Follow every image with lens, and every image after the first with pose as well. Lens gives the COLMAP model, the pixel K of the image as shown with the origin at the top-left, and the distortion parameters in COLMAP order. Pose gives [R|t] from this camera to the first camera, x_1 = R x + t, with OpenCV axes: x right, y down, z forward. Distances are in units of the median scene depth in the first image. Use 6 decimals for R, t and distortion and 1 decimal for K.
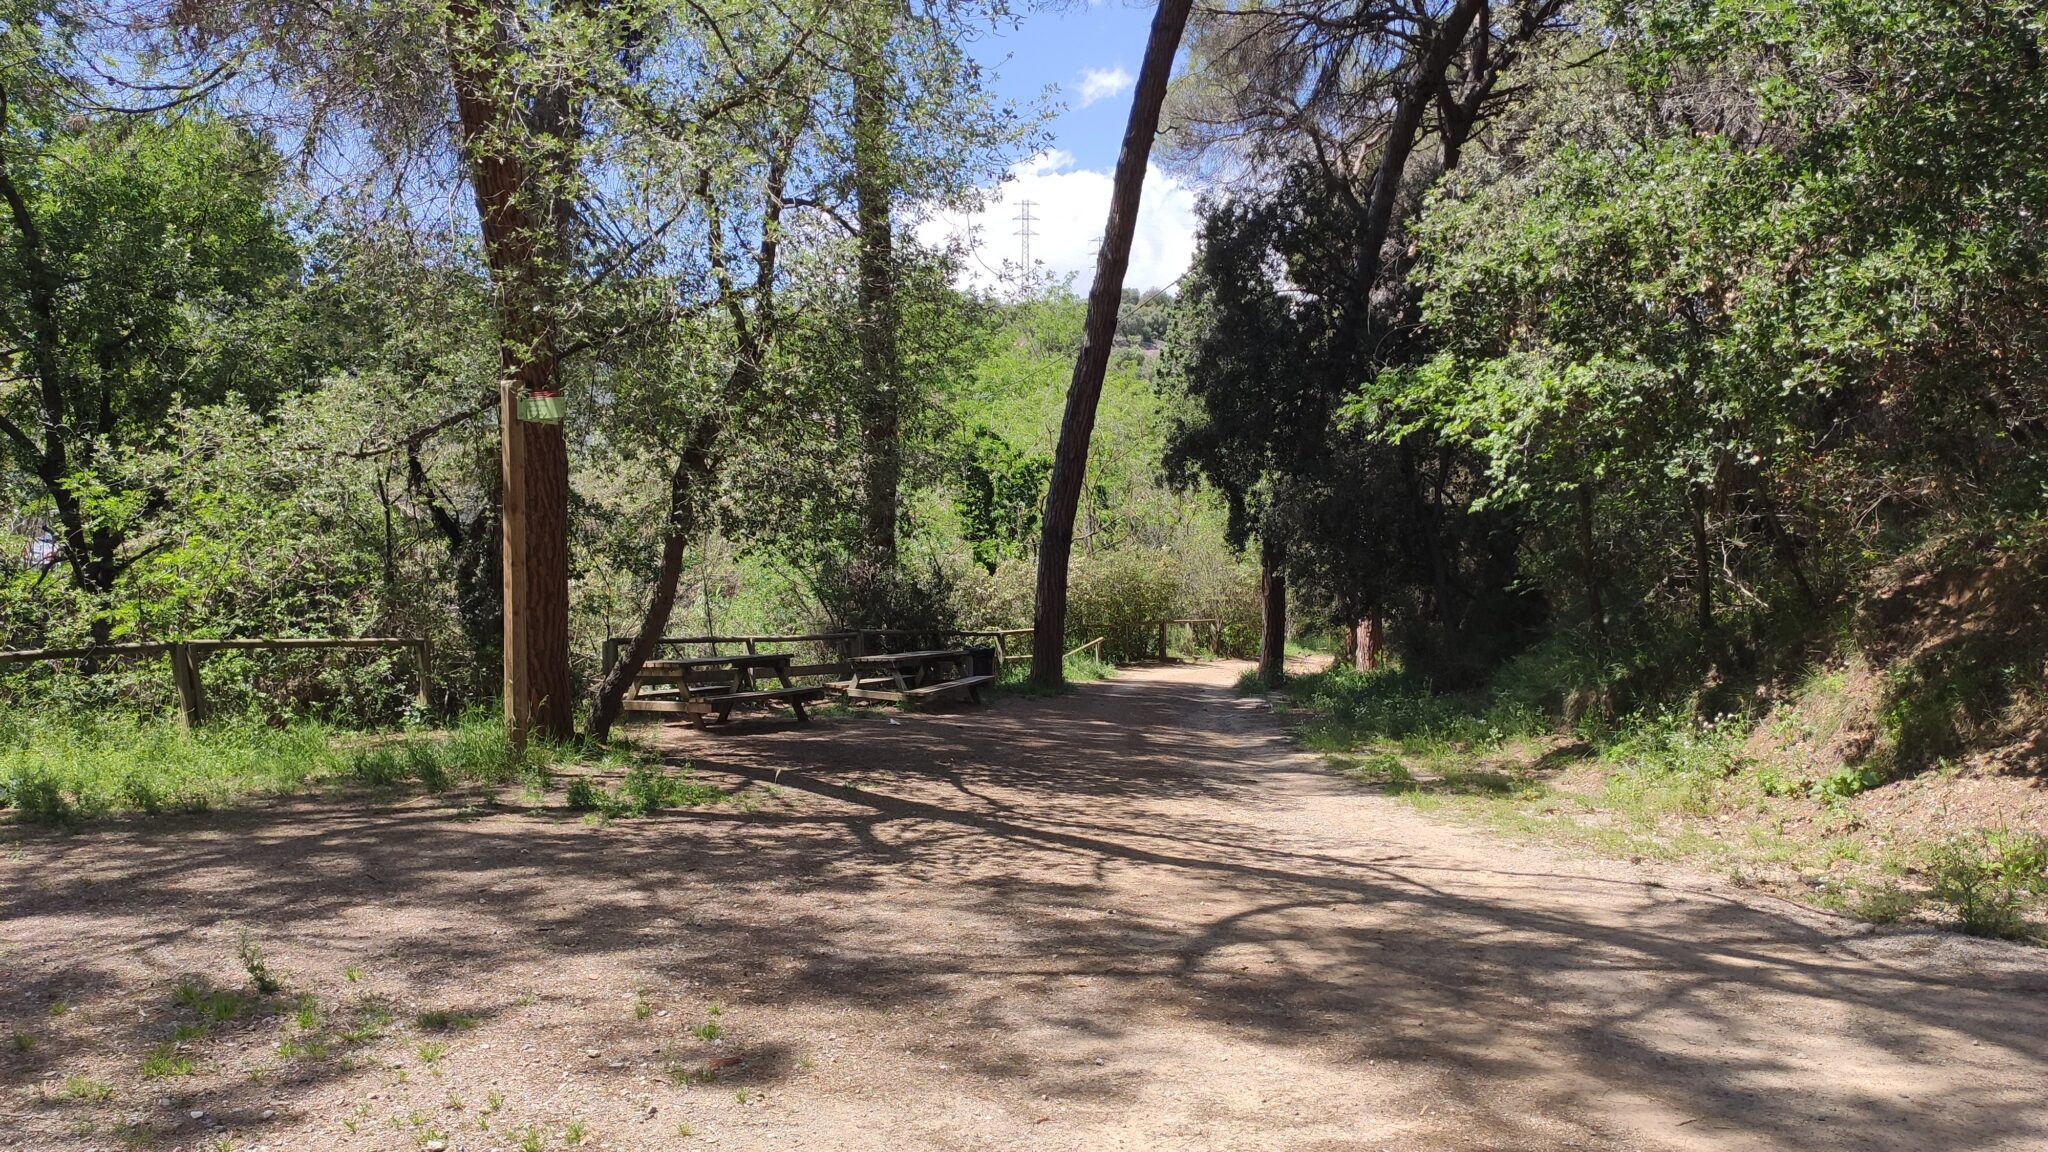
lens RADIAL K [[1545.7, 0, 1029.9], [0, 1545.7, 579.6], [0, 0, 1]] dist [0.083690, -0.123278]
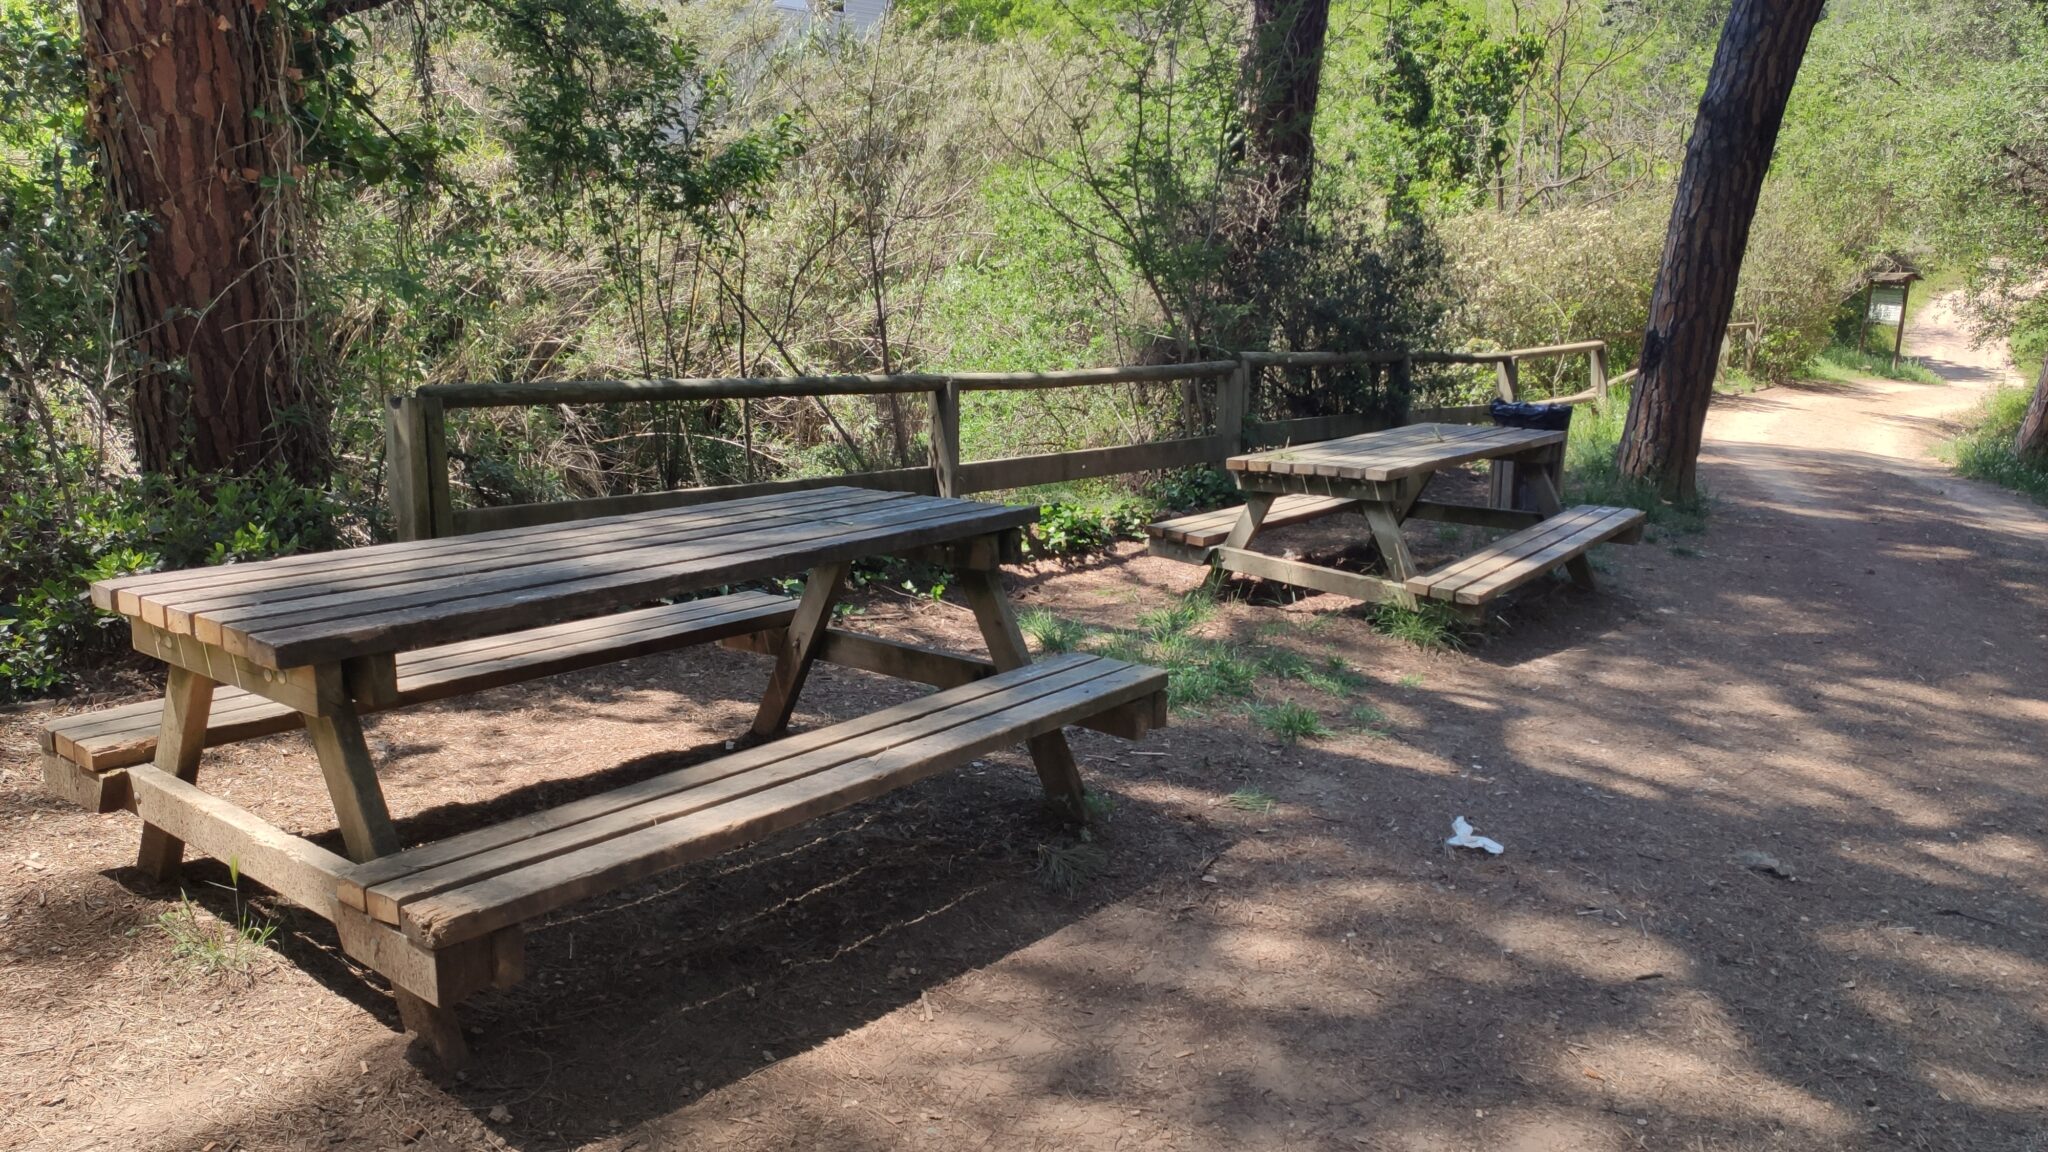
lens RADIAL K [[1545.7, 0, 1031.0], [0, 1545.7, 582.4], [0, 0, 1]] dist [0.083690, -0.123278]
pose [[0.979610, 0.063589, -0.190582, -0.068306], [-0.023540, 0.978385, 0.205447, 0.007927], [0.199527, -0.196772, 0.959932, 0.489133]]
